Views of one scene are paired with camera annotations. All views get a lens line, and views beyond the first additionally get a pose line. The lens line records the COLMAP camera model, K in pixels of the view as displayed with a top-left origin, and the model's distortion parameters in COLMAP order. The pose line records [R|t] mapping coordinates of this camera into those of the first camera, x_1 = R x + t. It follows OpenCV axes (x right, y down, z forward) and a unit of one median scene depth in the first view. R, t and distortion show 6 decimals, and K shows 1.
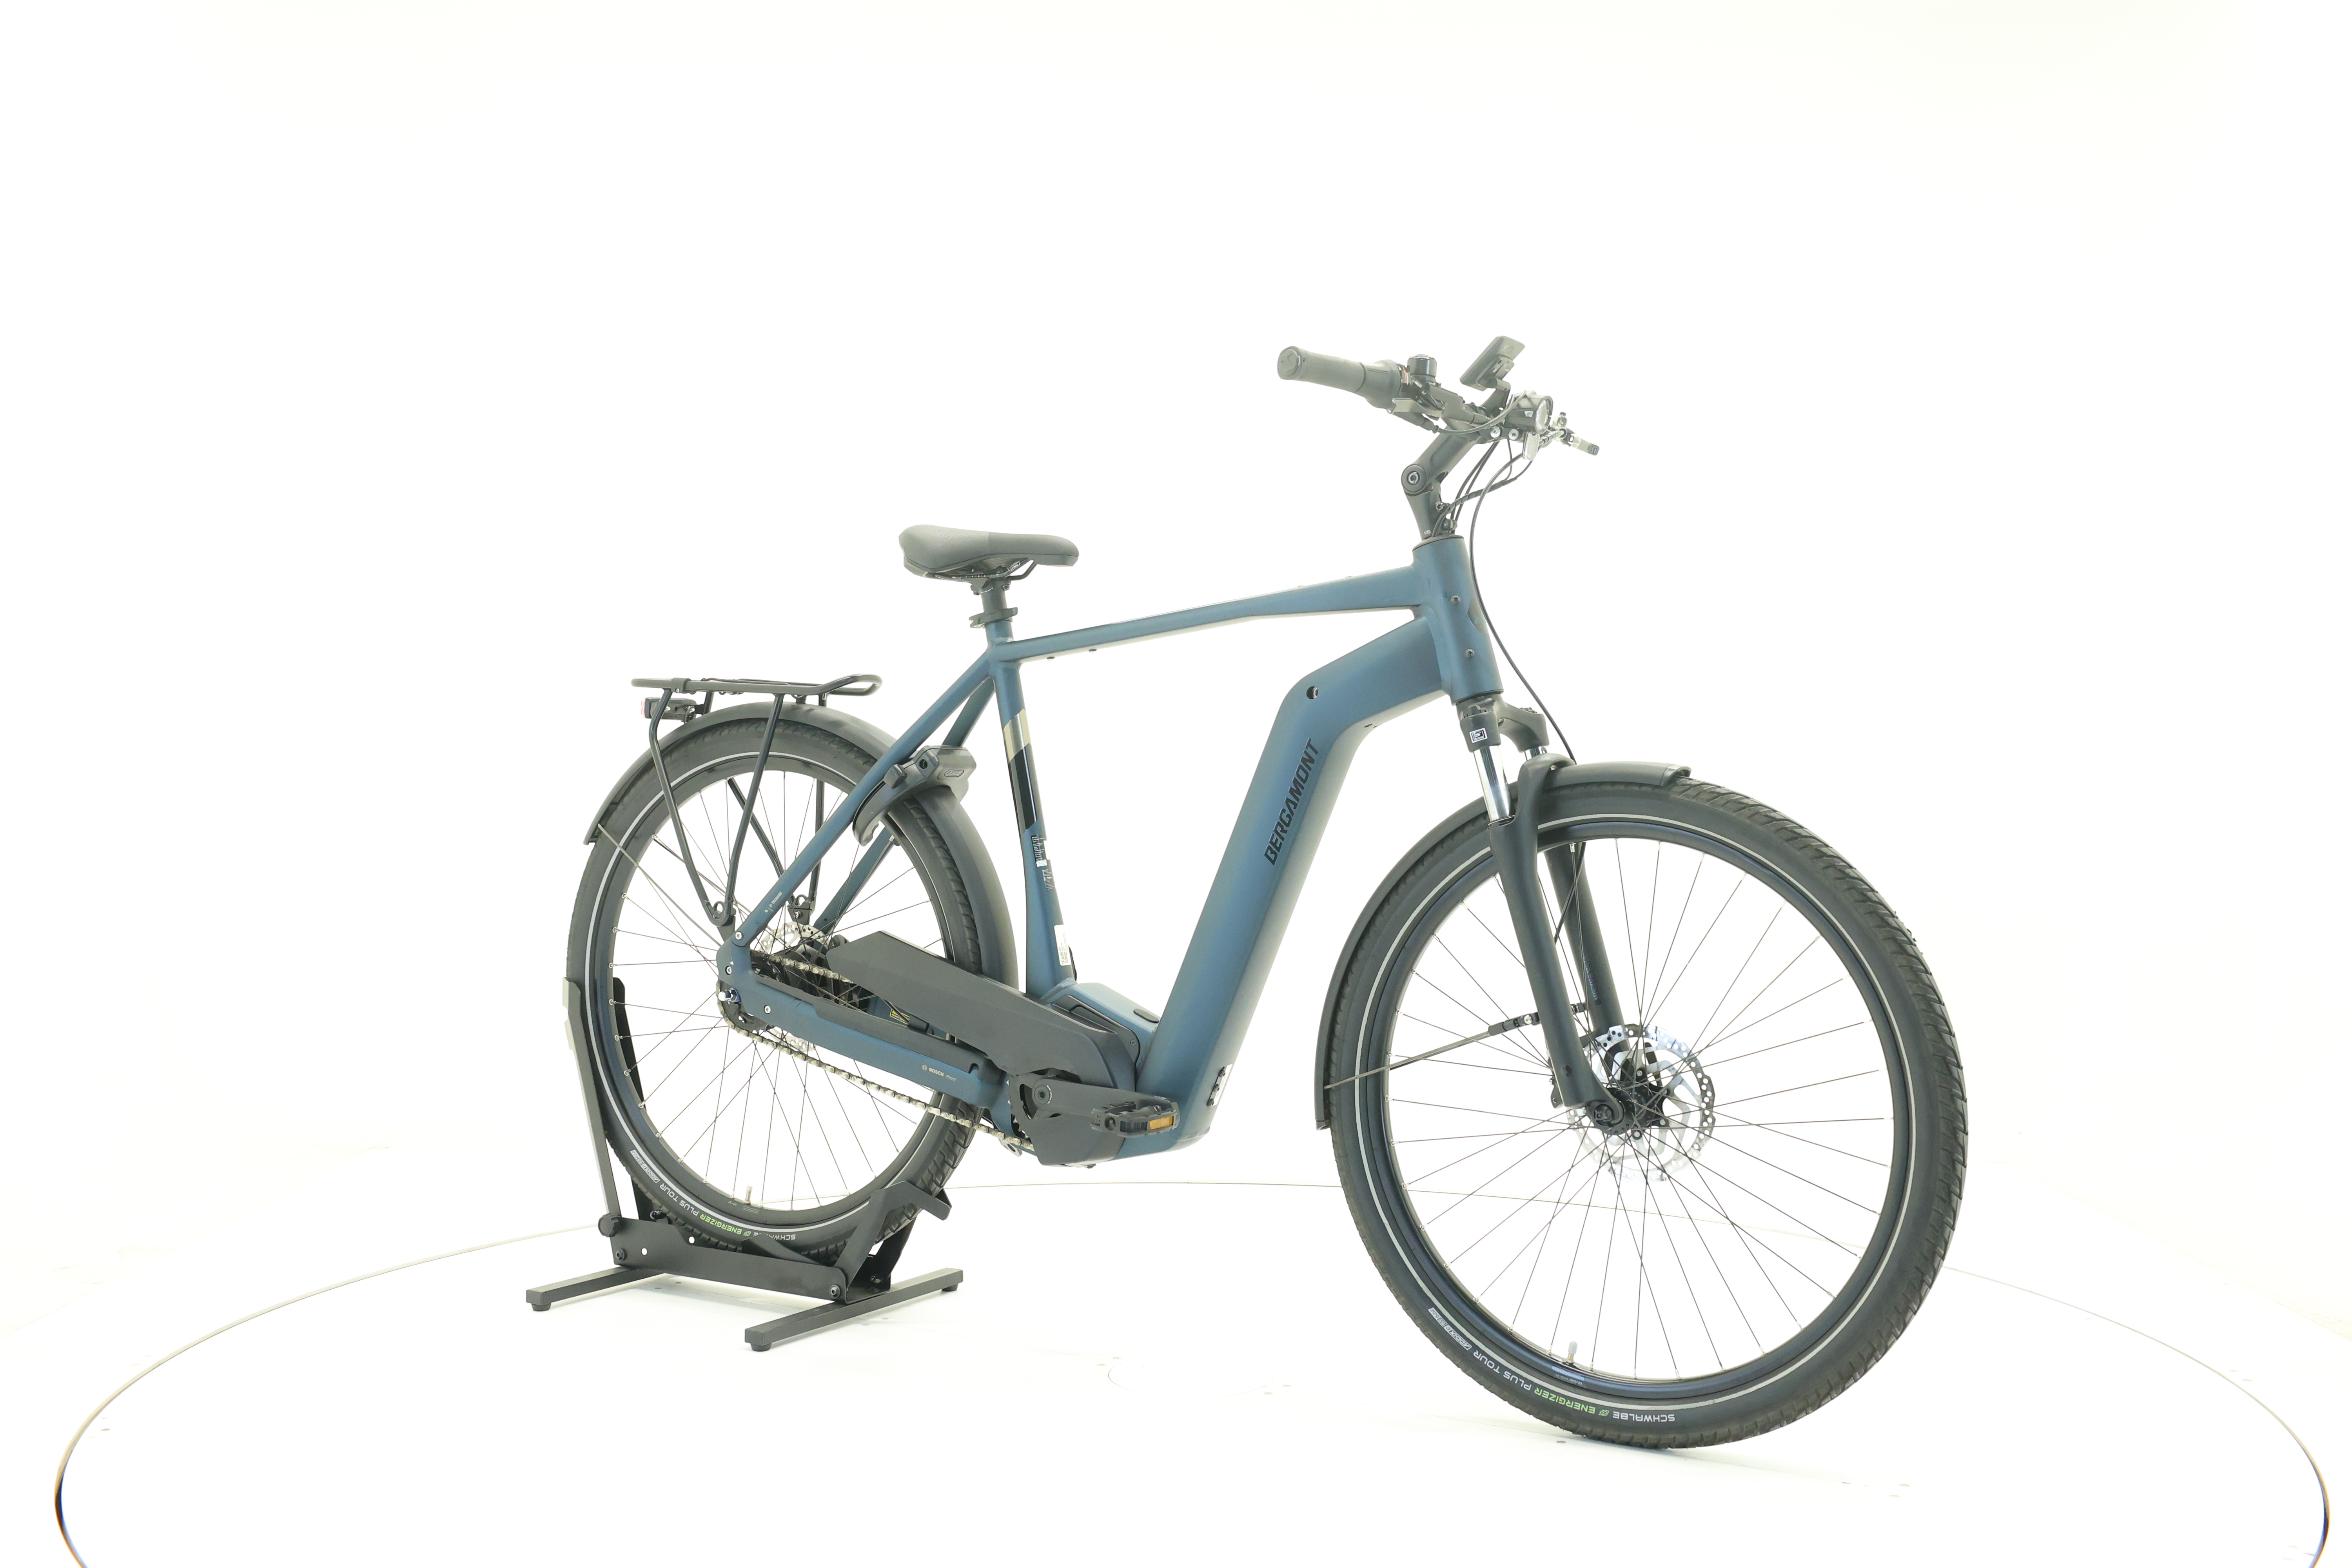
lens RADIAL K [[2505.4, 0, 1176.0], [0, 2505.4, 784.0], [0, 0, 1]] dist [-0.006375, -0.002538]
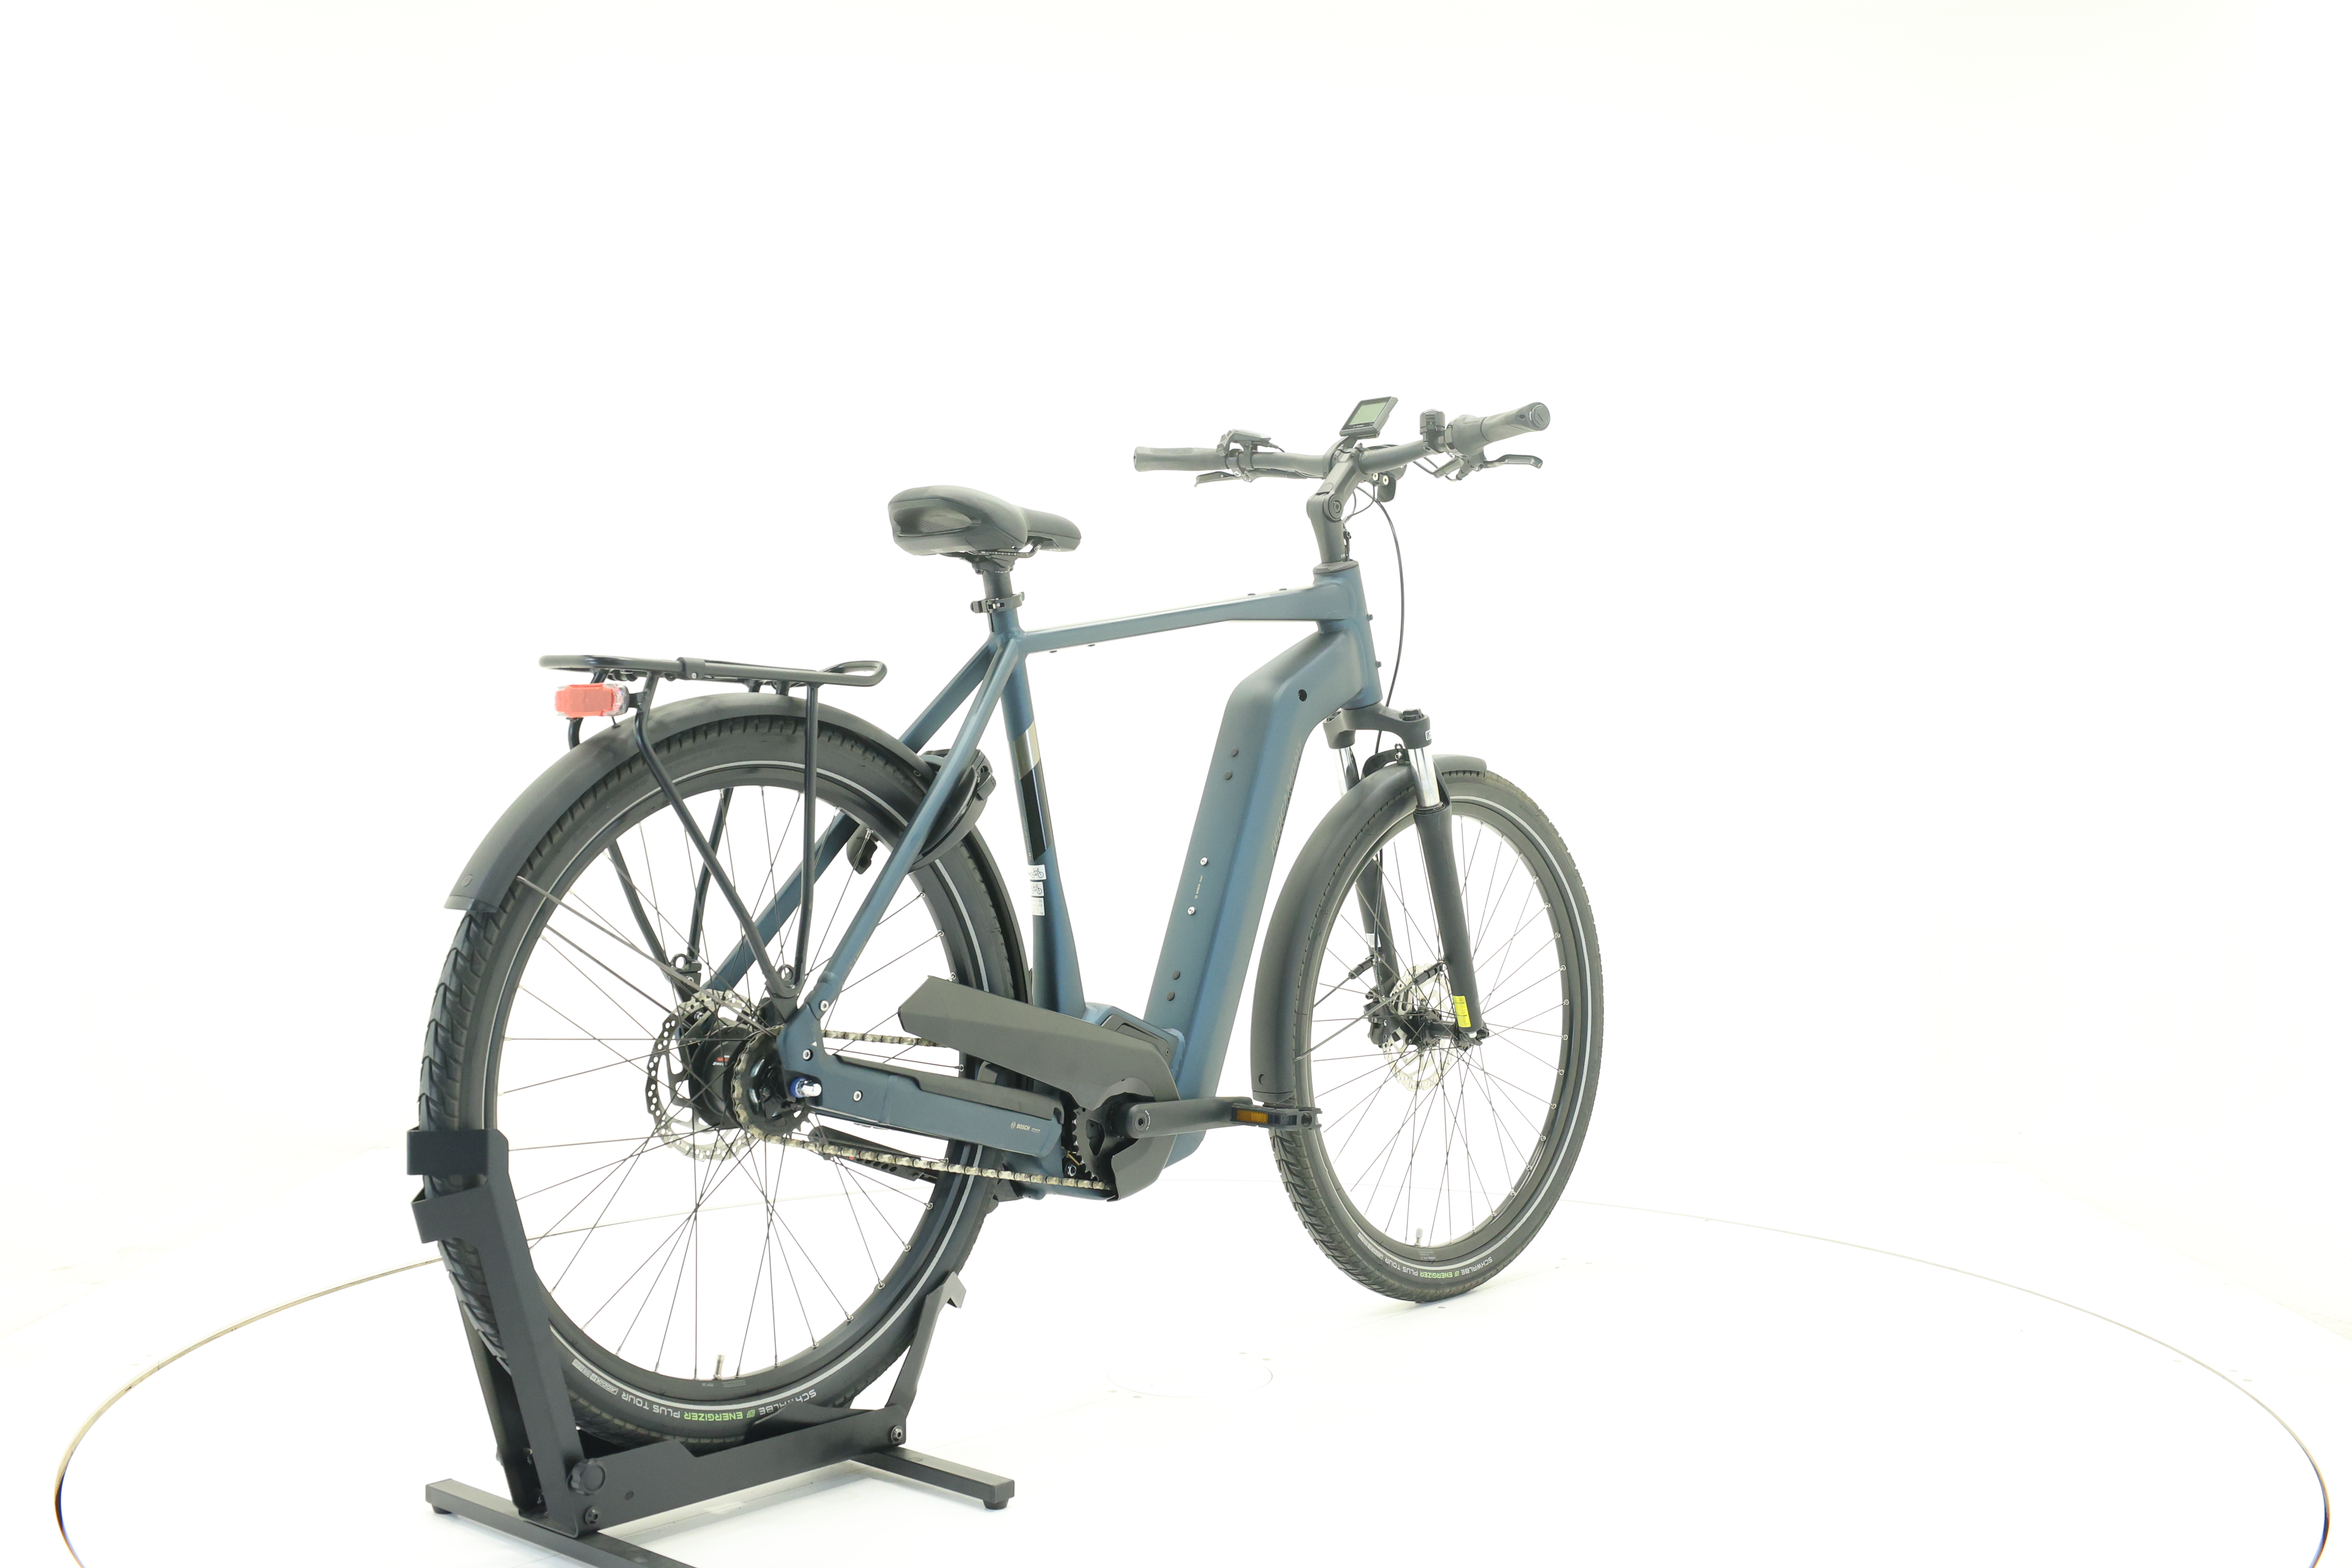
lens RADIAL K [[2505.4, 0, 1176.0], [0, 2505.4, 784.0], [0, 0, 1]] dist [-0.006375, -0.002538]
pose [[0.151504, -0.026533, 0.988101, -0.891358], [0.015561, 0.999580, 0.024456, -0.022404], [-0.988334, 0.011670, 0.151853, 0.775096]]
